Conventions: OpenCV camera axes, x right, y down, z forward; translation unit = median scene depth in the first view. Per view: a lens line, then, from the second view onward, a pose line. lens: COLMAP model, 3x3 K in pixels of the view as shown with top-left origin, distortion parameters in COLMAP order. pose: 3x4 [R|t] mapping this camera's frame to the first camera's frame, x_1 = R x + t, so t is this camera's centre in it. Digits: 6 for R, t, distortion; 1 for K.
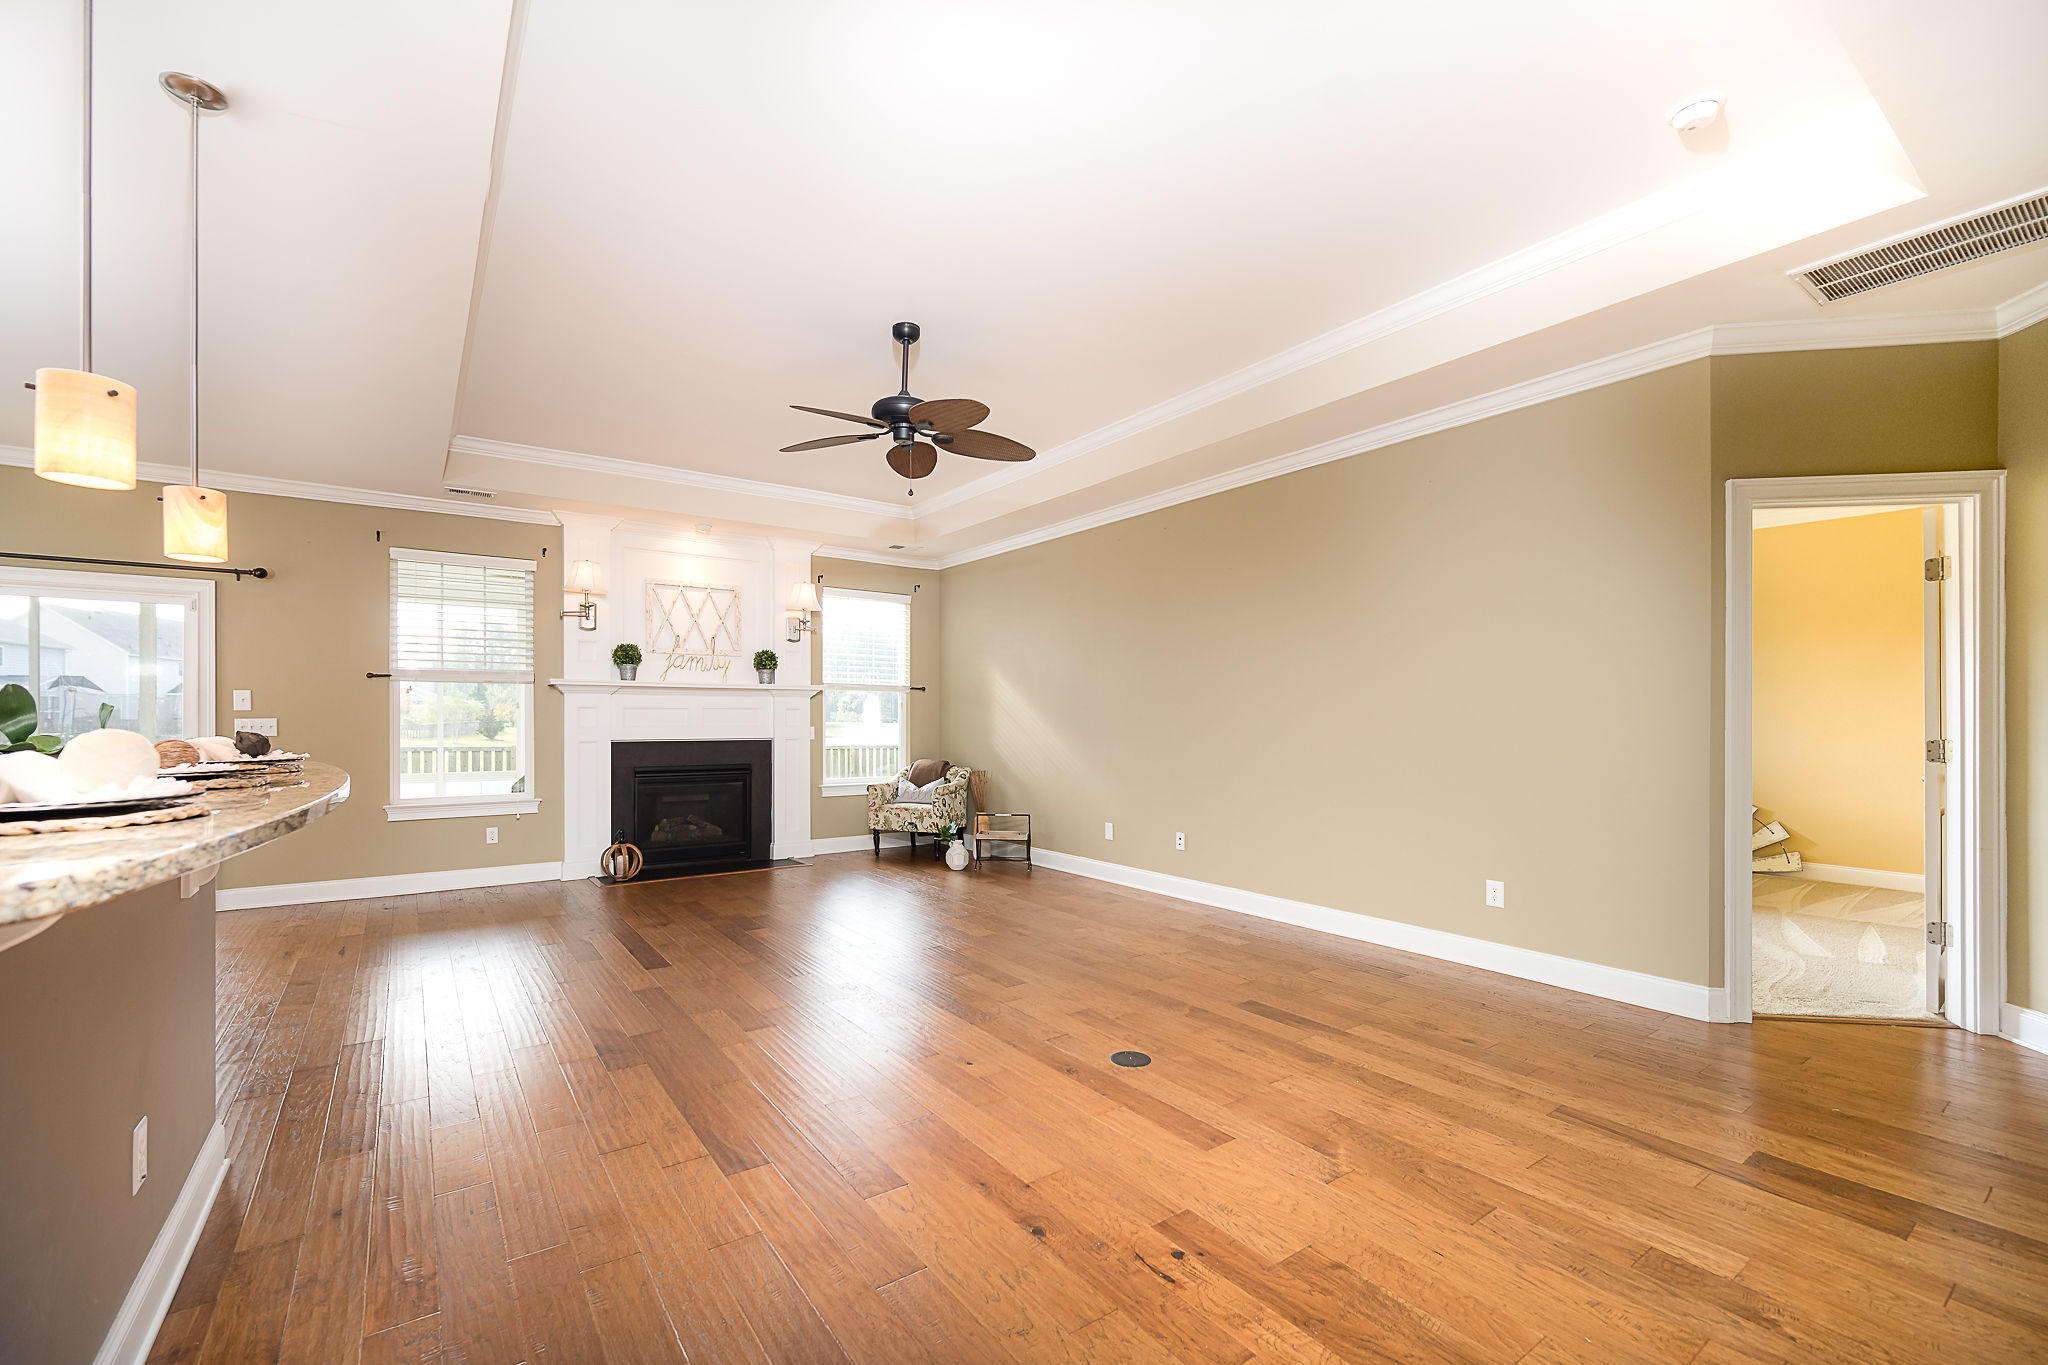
lens RADIAL K [[837.5, 0, 1004.5], [0, 837.5, 715.8], [0, 0, 1]] dist [-0.004982, -0.000192]
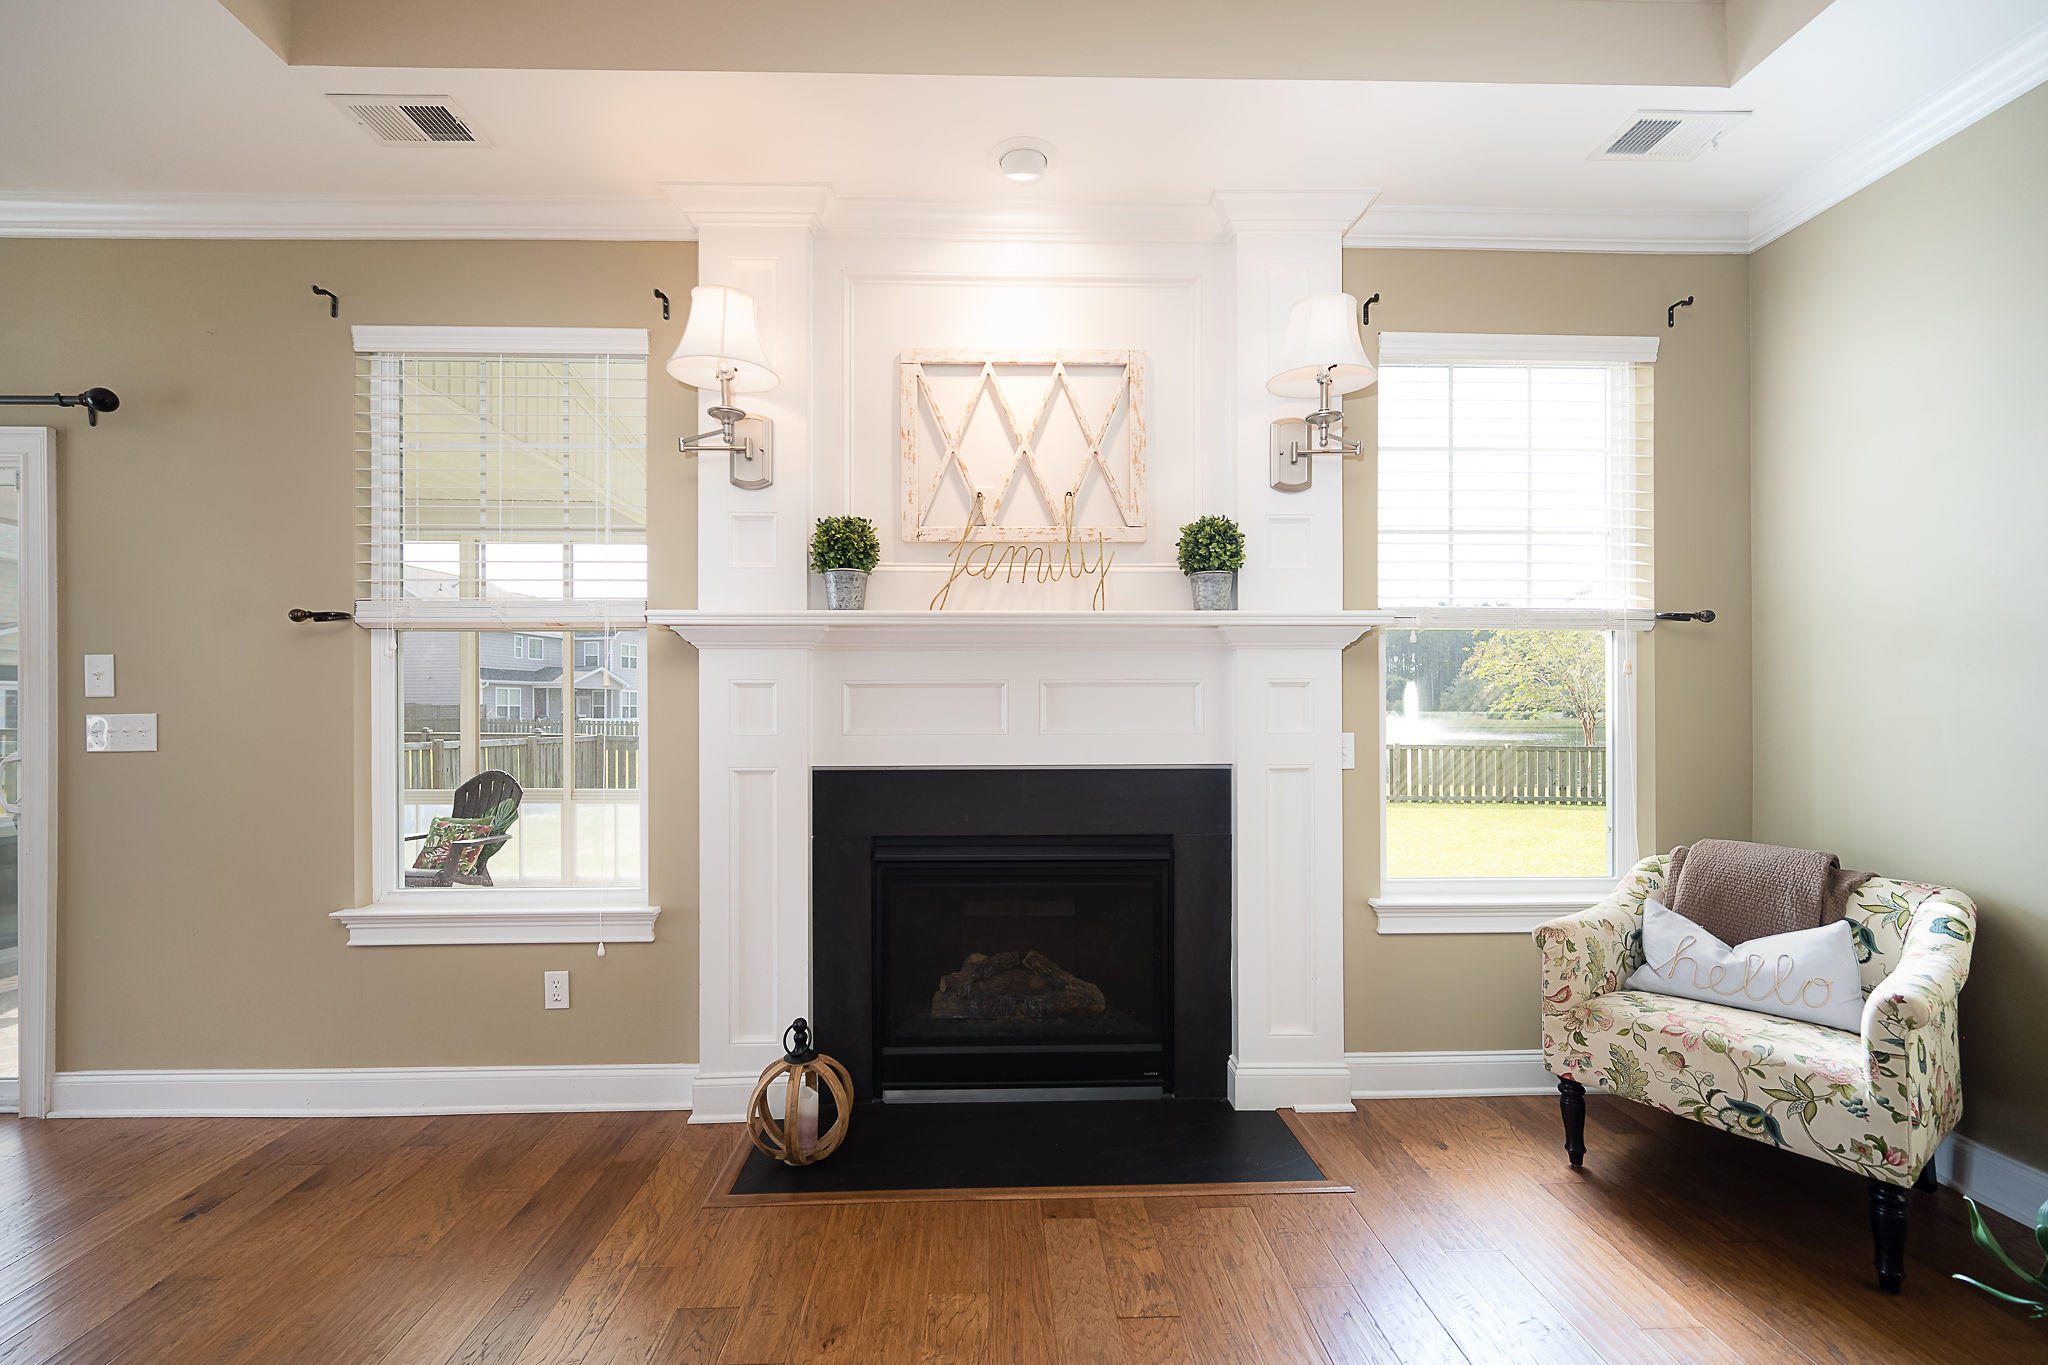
lens RADIAL K [[837.5, 0, 991.2], [0, 837.5, 708.0], [0, 0, 1]] dist [-0.004982, -0.000192]
pose [[0.827355, -0.002111, -0.561675, -0.162652], [0.003945, 0.999990, 0.002053, 0.000767], [0.561665, -0.003915, 0.827356, 0.653124]]
